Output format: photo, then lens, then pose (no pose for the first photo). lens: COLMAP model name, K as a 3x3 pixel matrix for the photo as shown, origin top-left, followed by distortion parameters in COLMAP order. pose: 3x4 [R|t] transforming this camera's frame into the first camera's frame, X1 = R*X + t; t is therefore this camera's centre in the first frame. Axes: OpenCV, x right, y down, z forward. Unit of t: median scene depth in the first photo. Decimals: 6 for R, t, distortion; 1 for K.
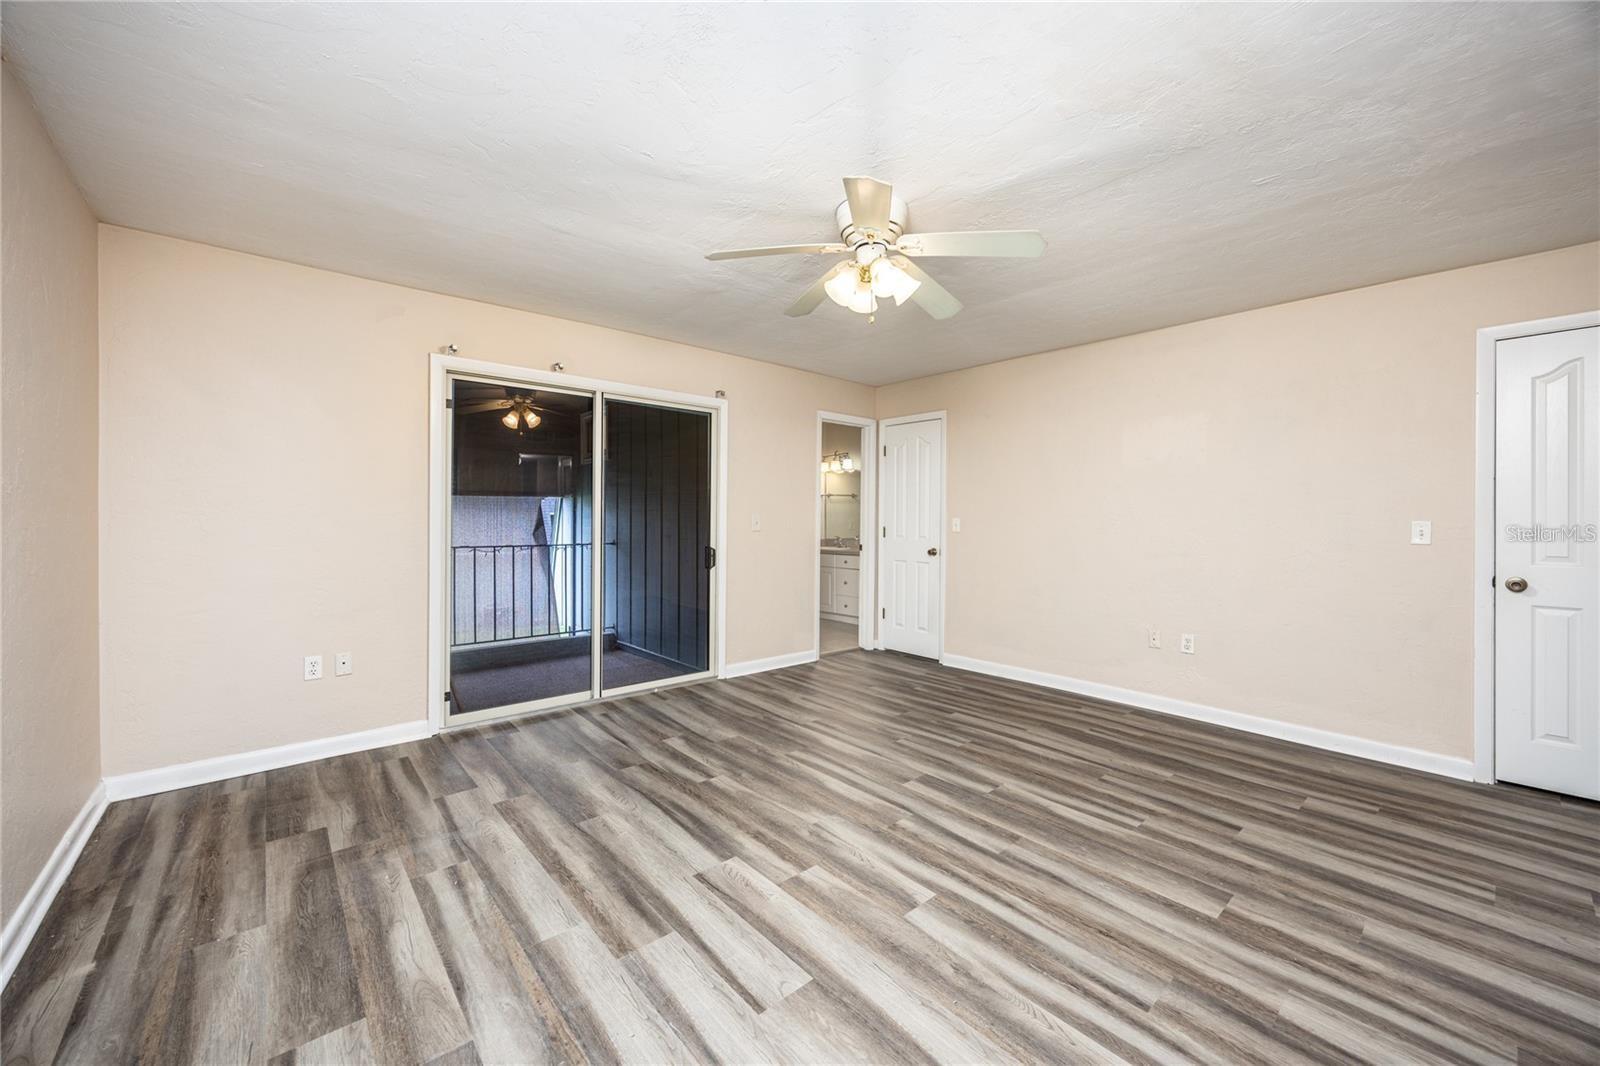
lens RADIAL K [[630.9, 0, 795.3], [0, 630.9, 527.4], [0, 0, 1]] dist [-0.000362, -0.000836]
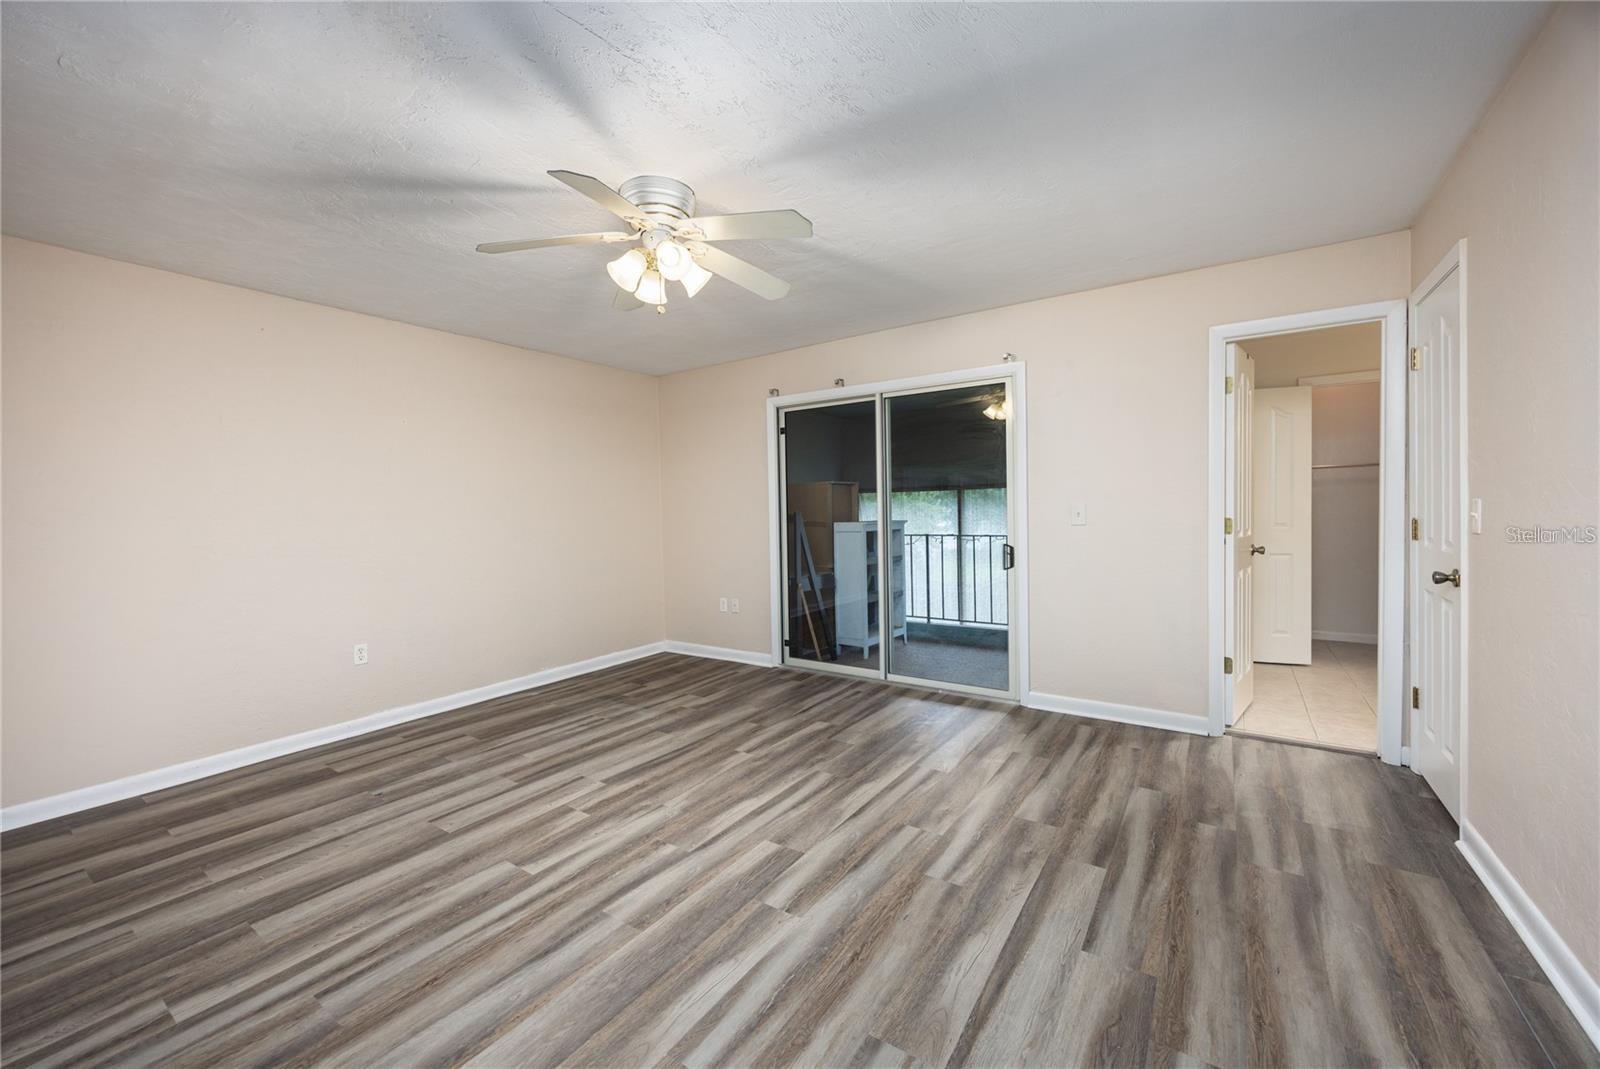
lens RADIAL K [[630.9, 0, 796.4], [0, 630.9, 527.9], [0, 0, 1]] dist [-0.000362, -0.000836]
pose [[0.240398, 0.018189, -0.970504, 0.981009], [0.009458, 0.999733, 0.021079, -0.015703], [0.970628, -0.014246, 0.240161, 0.858789]]
